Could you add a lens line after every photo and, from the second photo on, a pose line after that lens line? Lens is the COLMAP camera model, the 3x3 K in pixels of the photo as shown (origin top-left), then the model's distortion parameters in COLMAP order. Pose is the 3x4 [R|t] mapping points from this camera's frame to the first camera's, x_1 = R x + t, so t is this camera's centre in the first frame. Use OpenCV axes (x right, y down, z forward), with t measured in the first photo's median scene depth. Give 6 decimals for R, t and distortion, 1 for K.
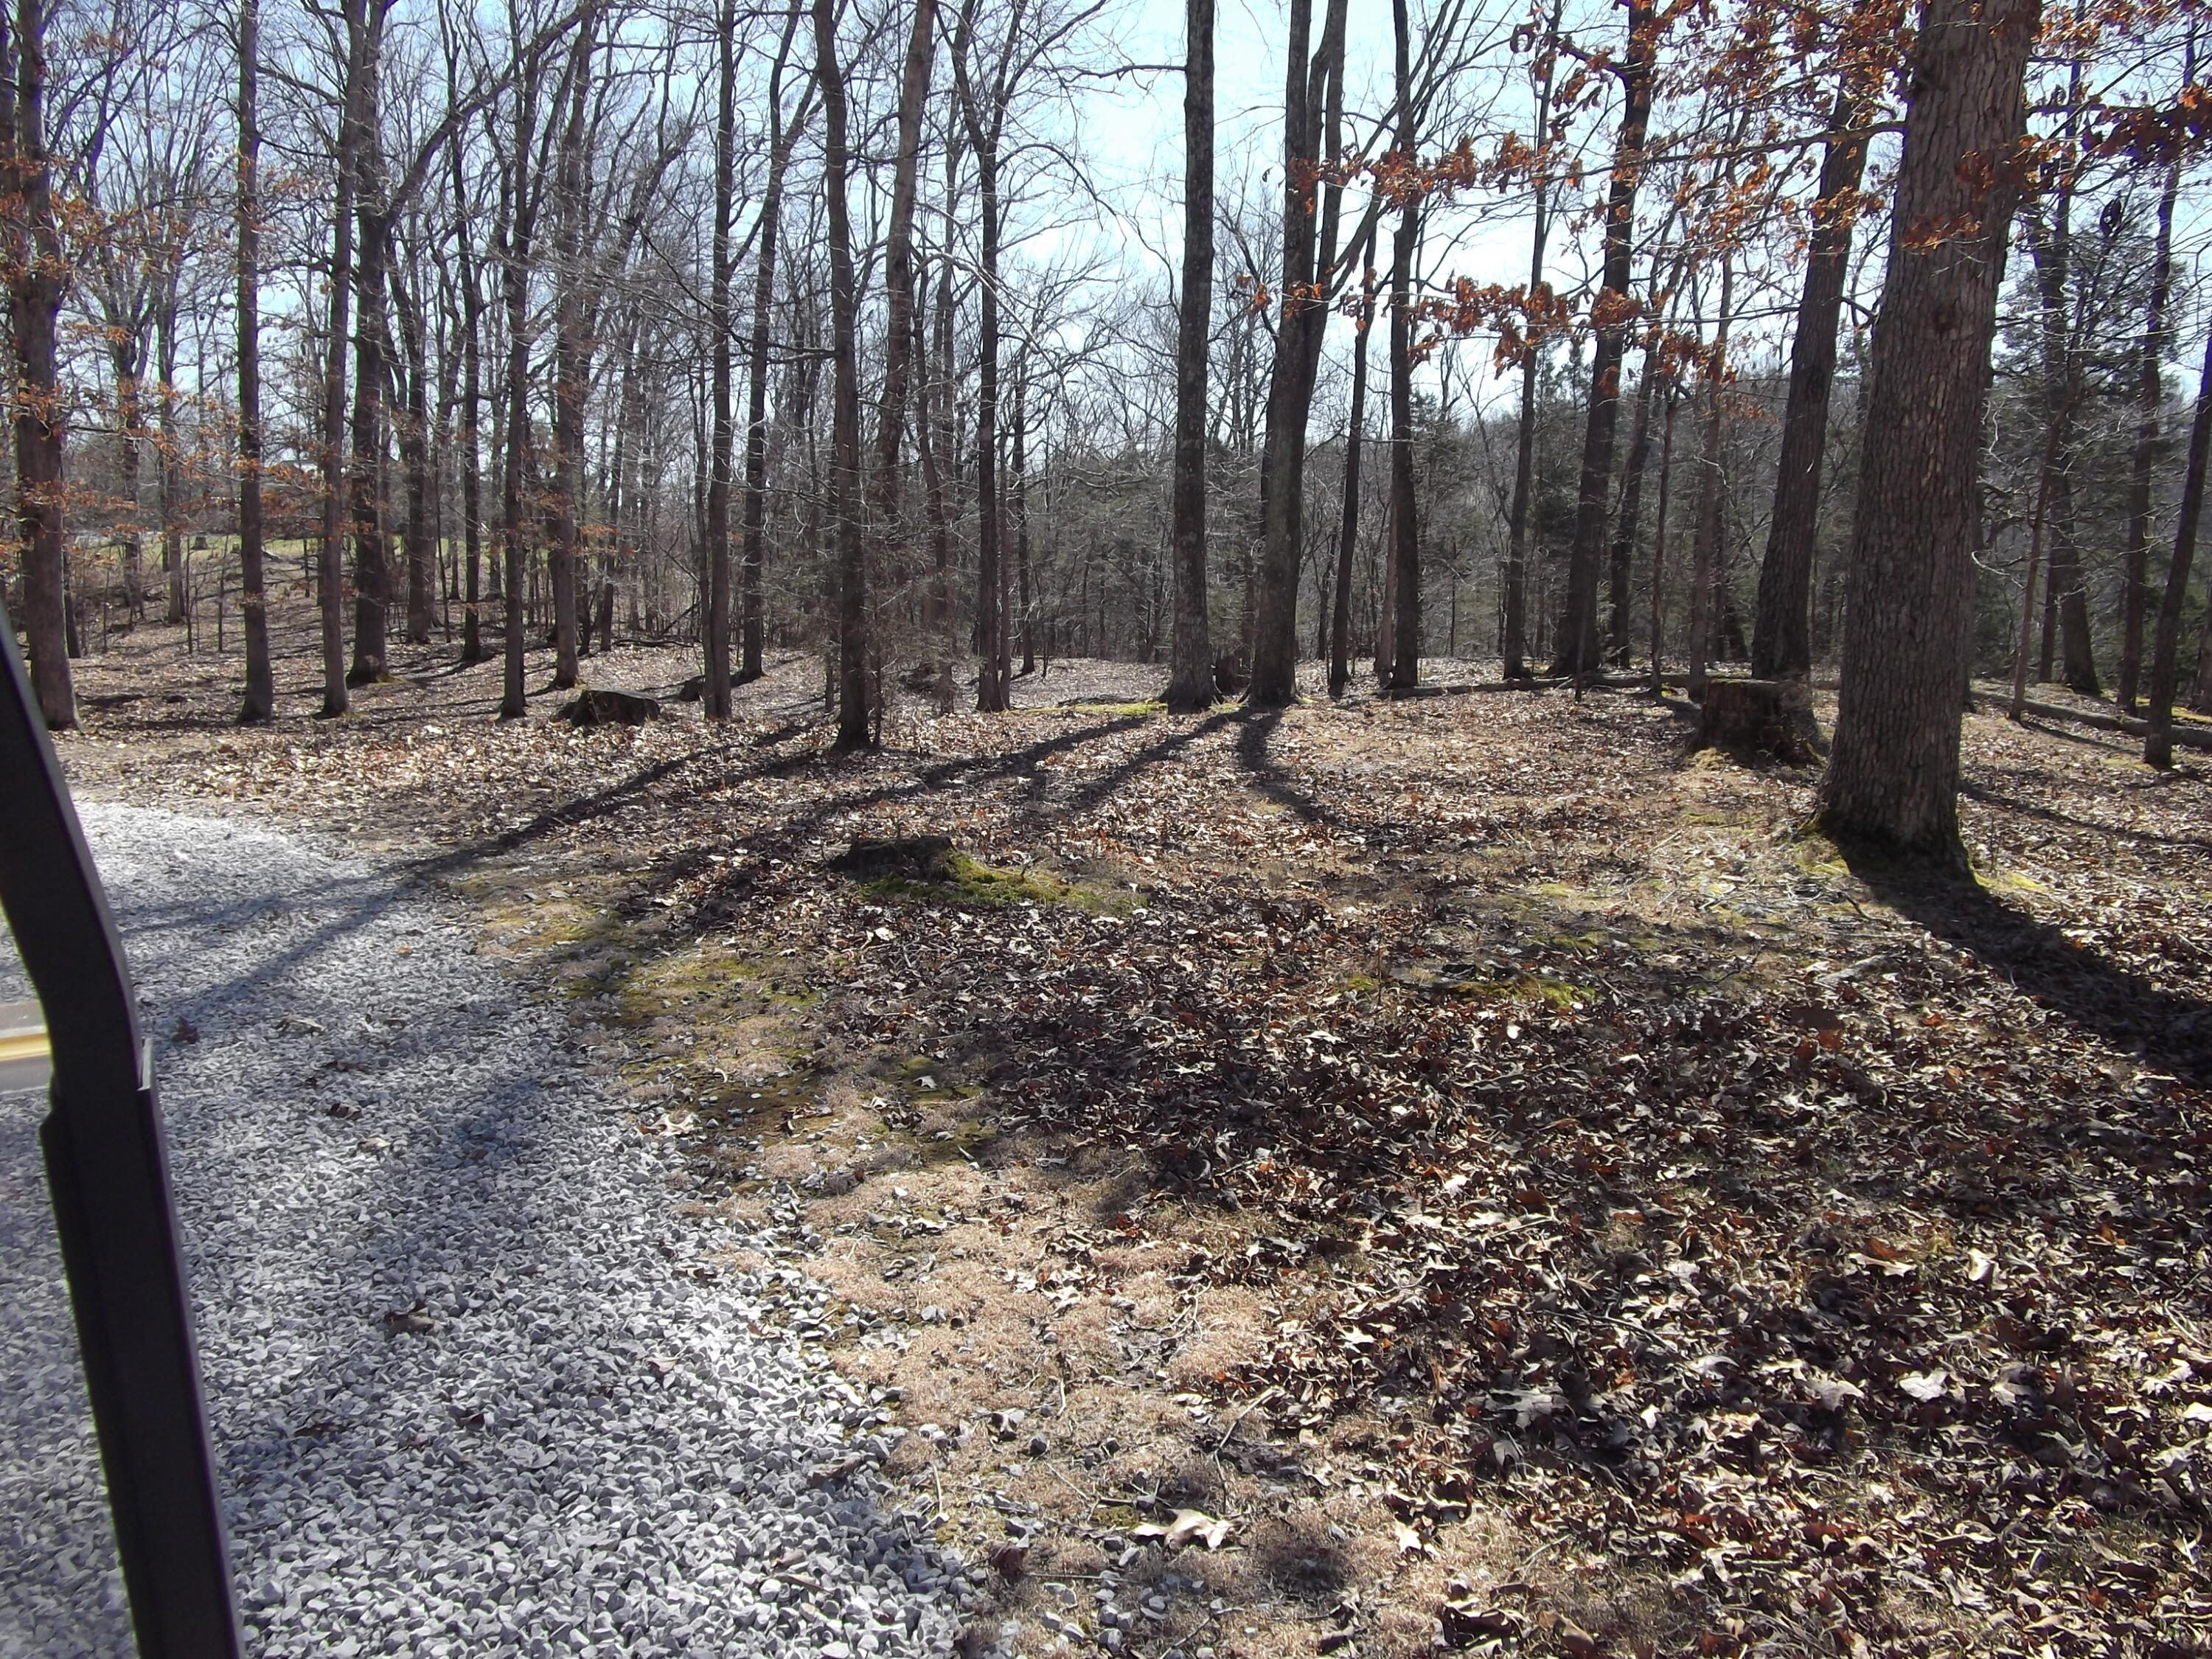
lens RADIAL K [[1771.8, 0, 1062.8], [0, 1771.8, 856.9], [0, 0, 1]] dist [-0.032827, 0.054600]
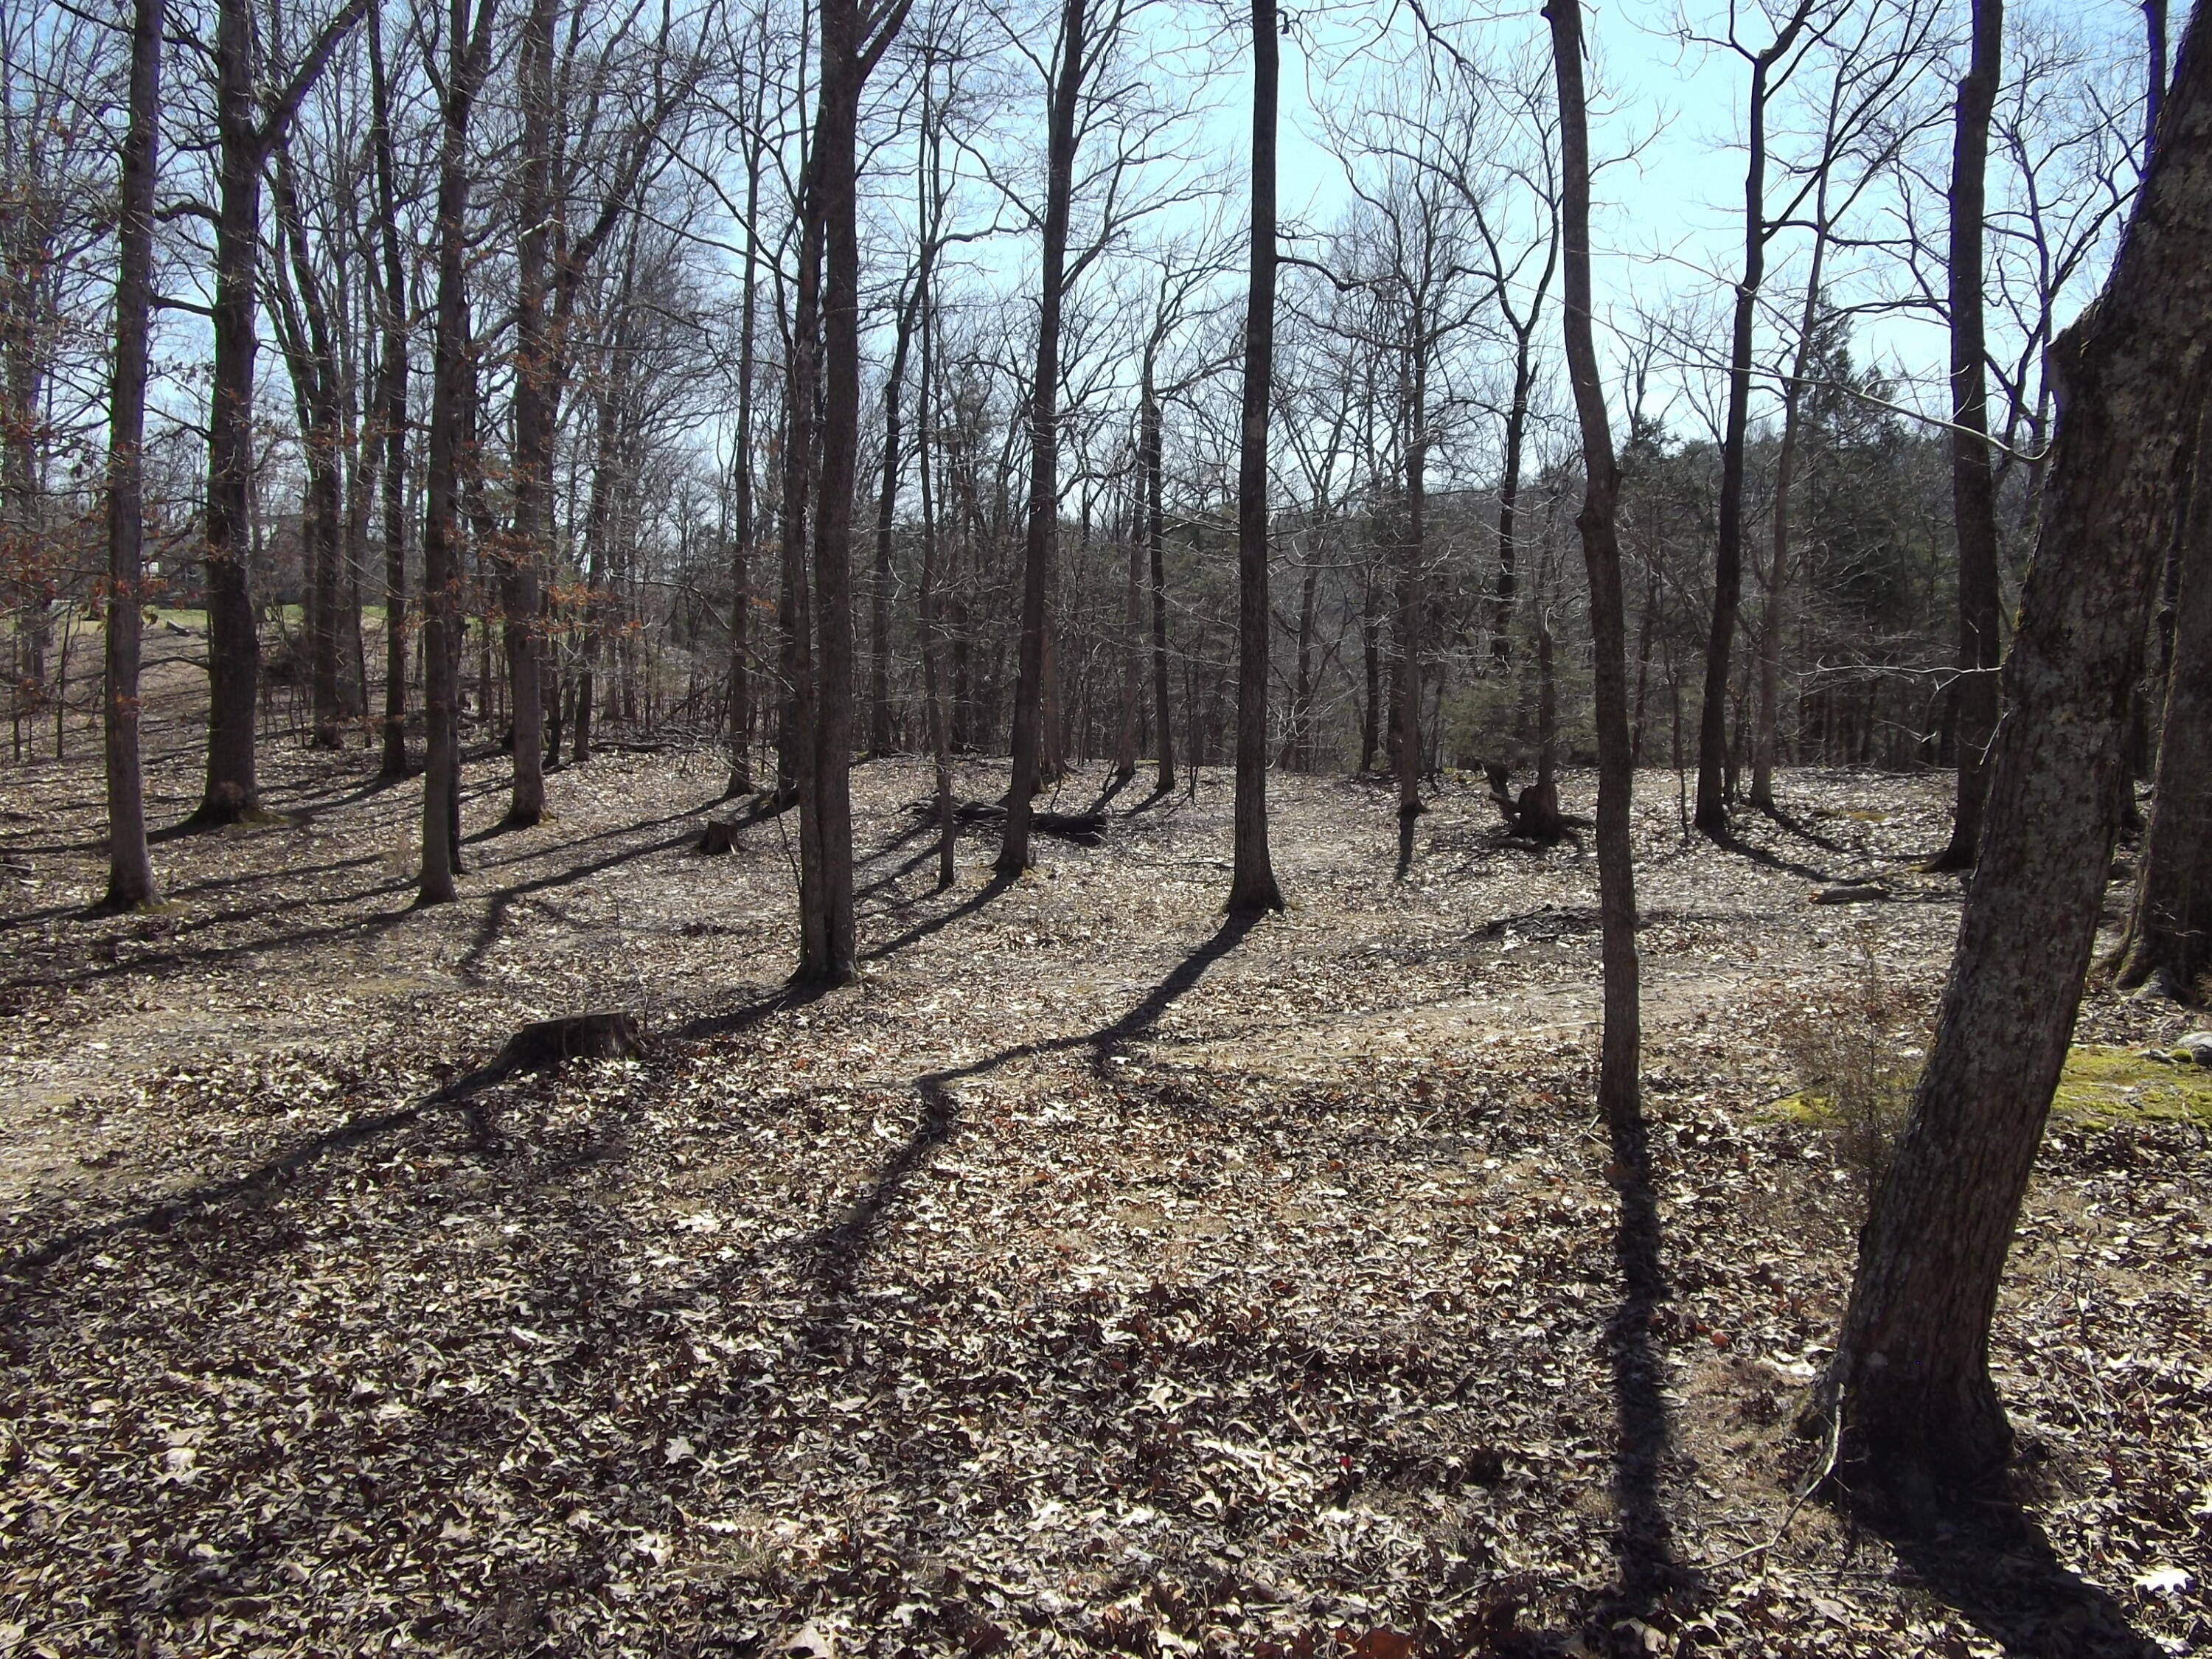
lens RADIAL K [[1771.8, 0, 1099.2], [0, 1771.8, 825.1], [0, 0, 1]] dist [-0.032827, 0.054600]
pose [[0.999179, -0.007078, 0.039901, -0.078955], [0.009248, 0.998473, -0.054456, -0.051257], [-0.039454, 0.054780, 0.997719, 0.282863]]
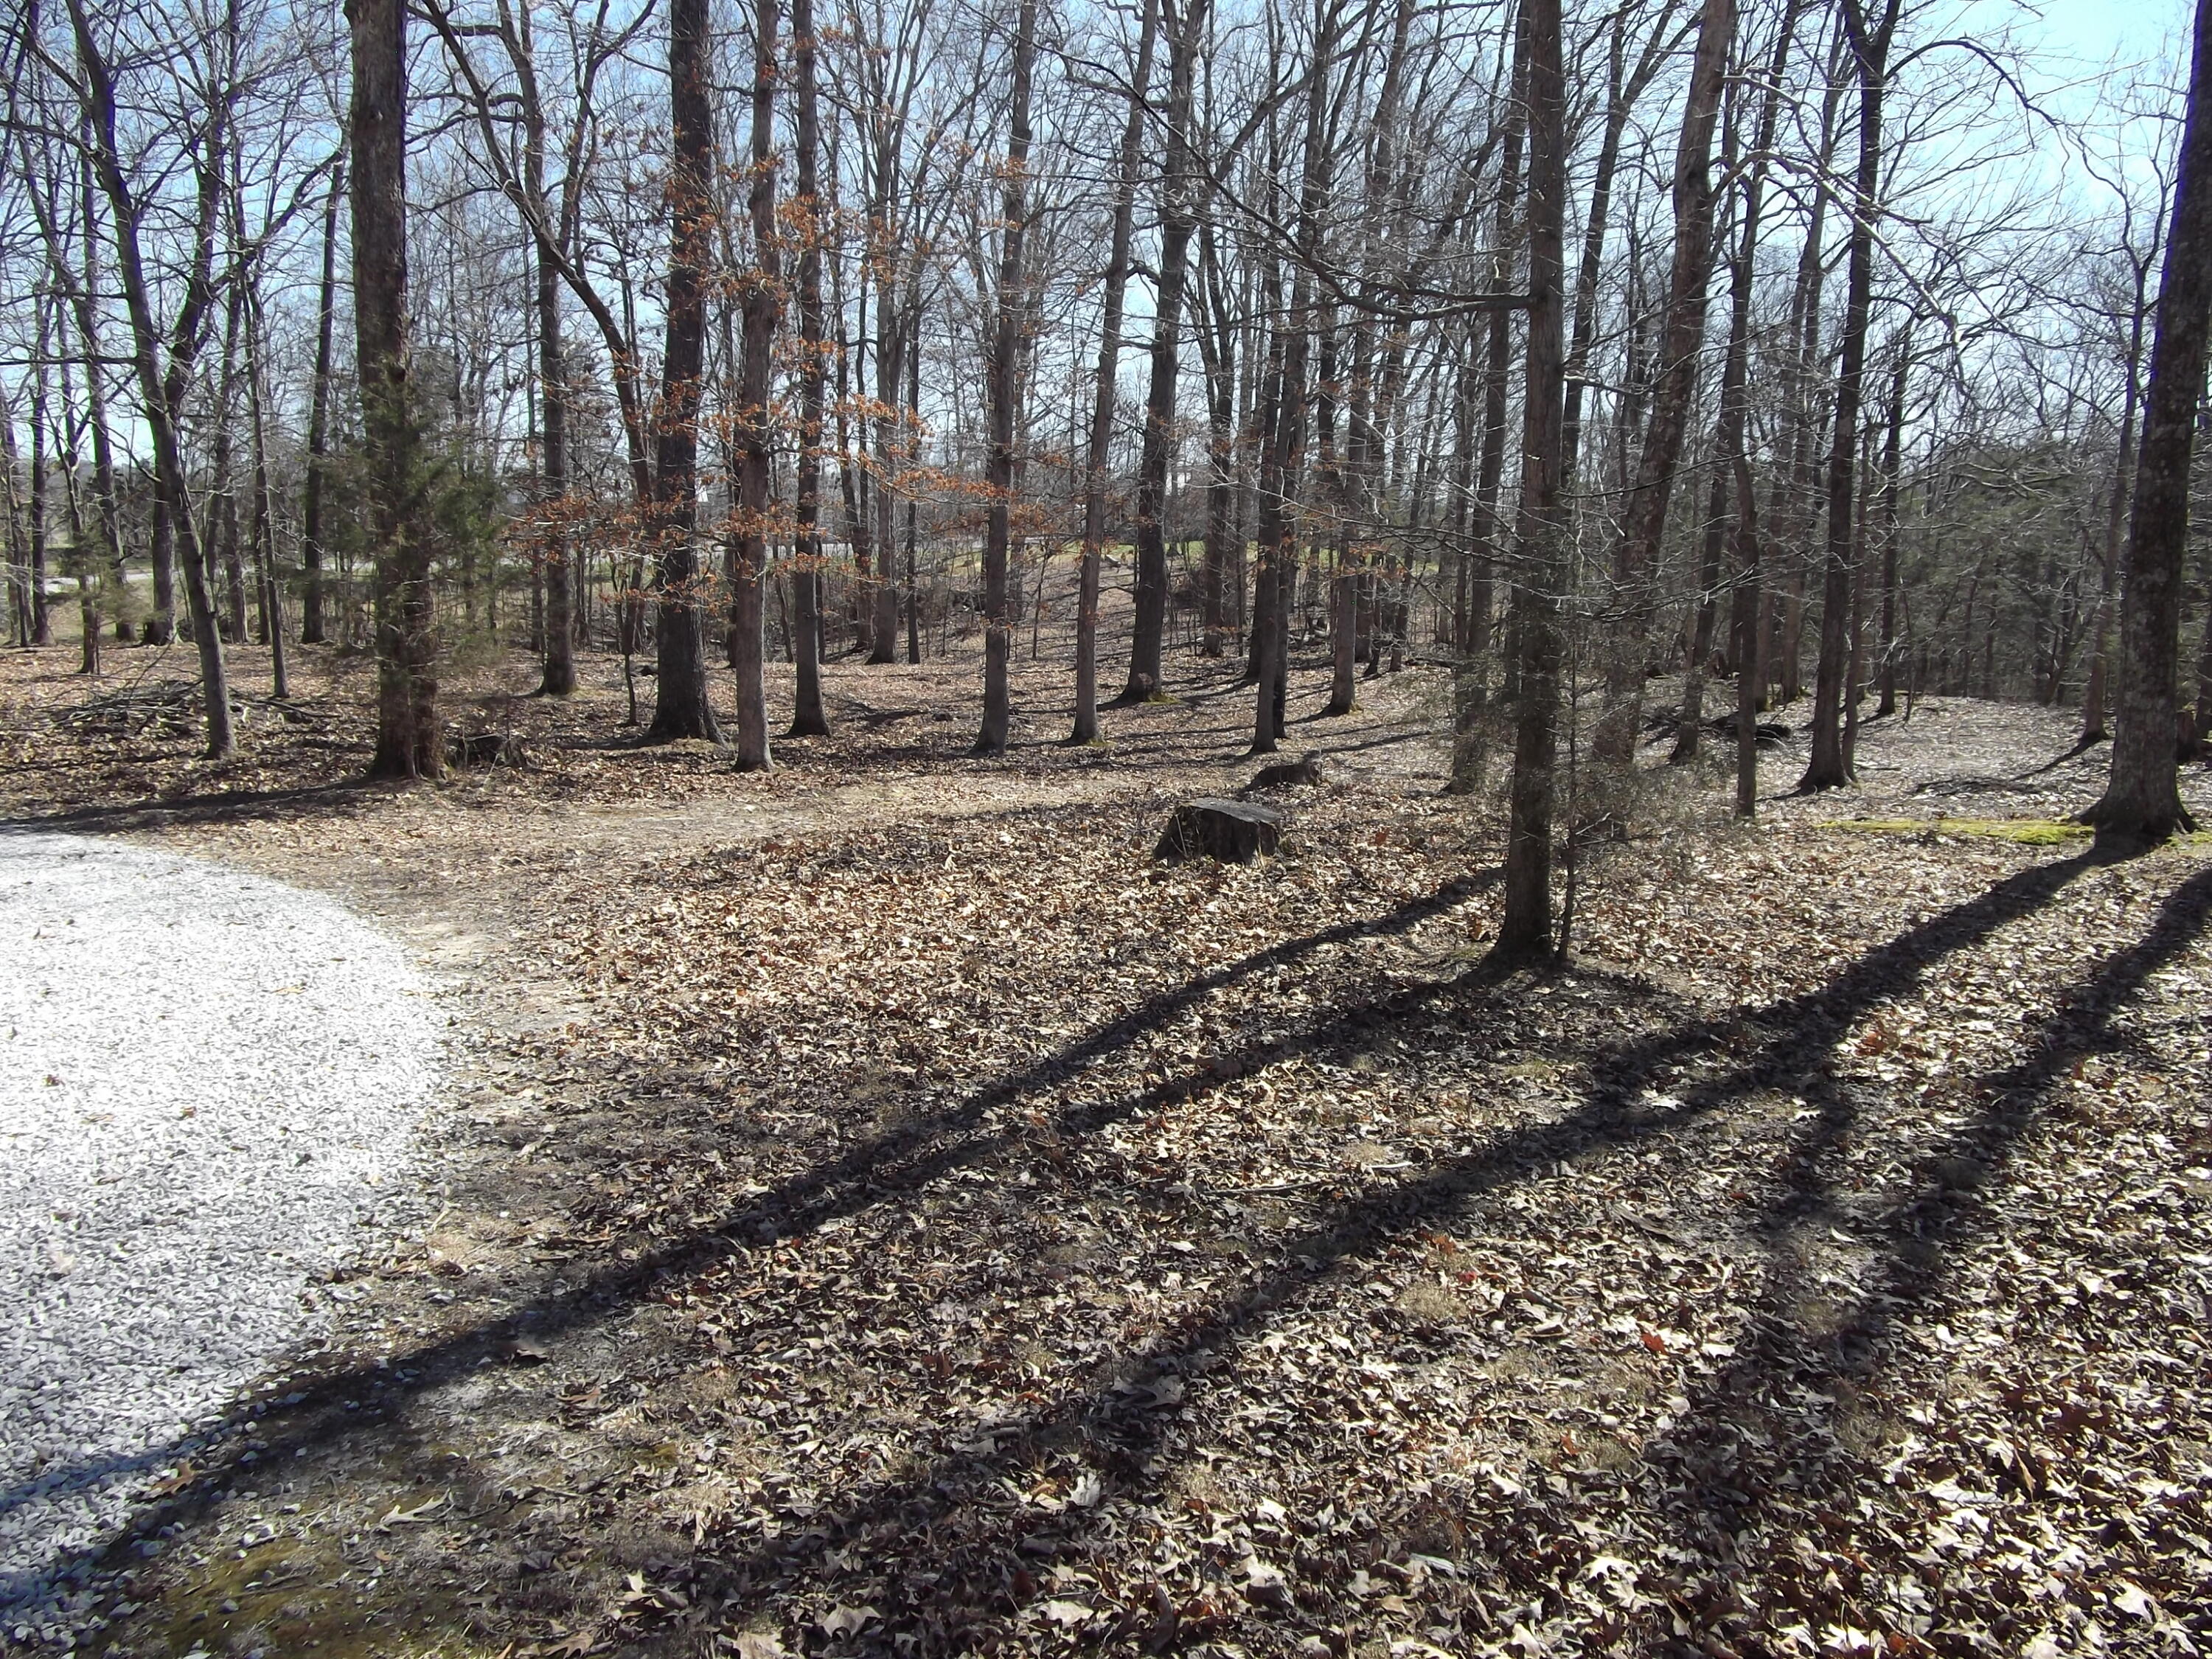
lens RADIAL K [[1771.8, 0, 1100.9], [0, 1771.8, 850.8], [0, 0, 1]] dist [-0.032827, 0.054600]
pose [[0.903968, 0.070076, -0.421819, 0.001009], [-0.071233, 0.997375, 0.013038, -0.025053], [0.421626, 0.018261, 0.906586, 0.101660]]
